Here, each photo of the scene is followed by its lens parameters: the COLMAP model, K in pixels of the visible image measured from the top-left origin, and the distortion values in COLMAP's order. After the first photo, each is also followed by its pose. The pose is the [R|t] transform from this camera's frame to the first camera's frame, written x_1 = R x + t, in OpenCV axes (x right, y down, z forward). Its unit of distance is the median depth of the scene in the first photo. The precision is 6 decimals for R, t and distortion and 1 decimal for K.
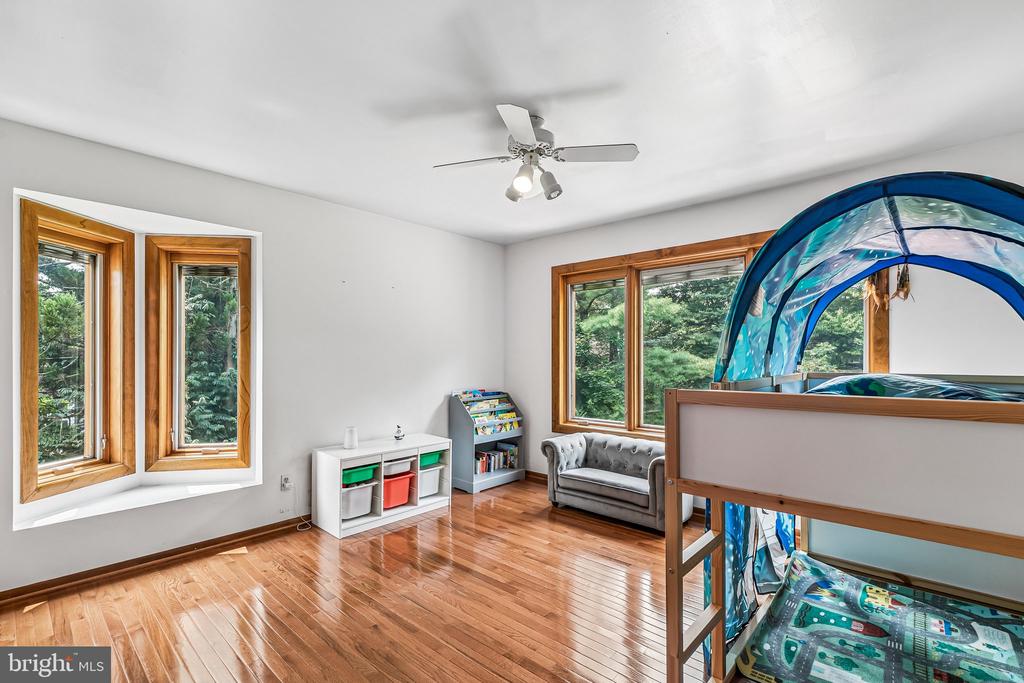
lens RADIAL K [[463.5, 0, 511.8], [0, 463.5, 359.9], [0, 0, 1]] dist [-0.000395, -0.000012]
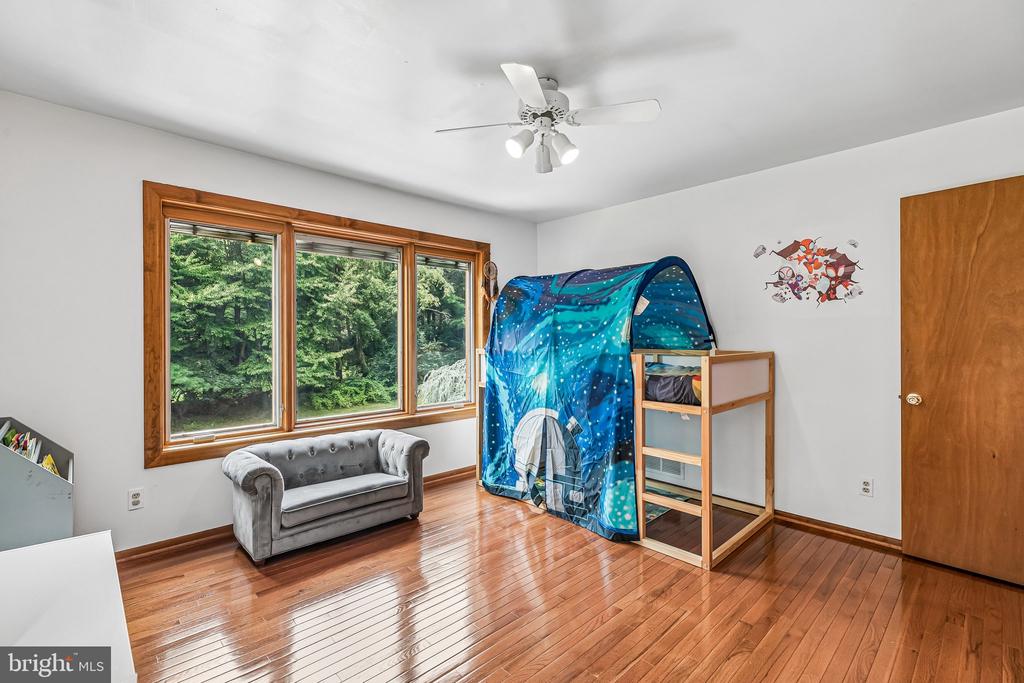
lens RADIAL K [[461.1, 0, 512.0], [0, 461.1, 341.5], [0, 0, 1]] dist [-0.000182, -0.000044]
pose [[0.067043, -0.004880, 0.997738, -0.546773], [0.007899, 0.999959, 0.004360, -0.000777], [-0.997719, 0.007589, 0.067079, 0.619491]]
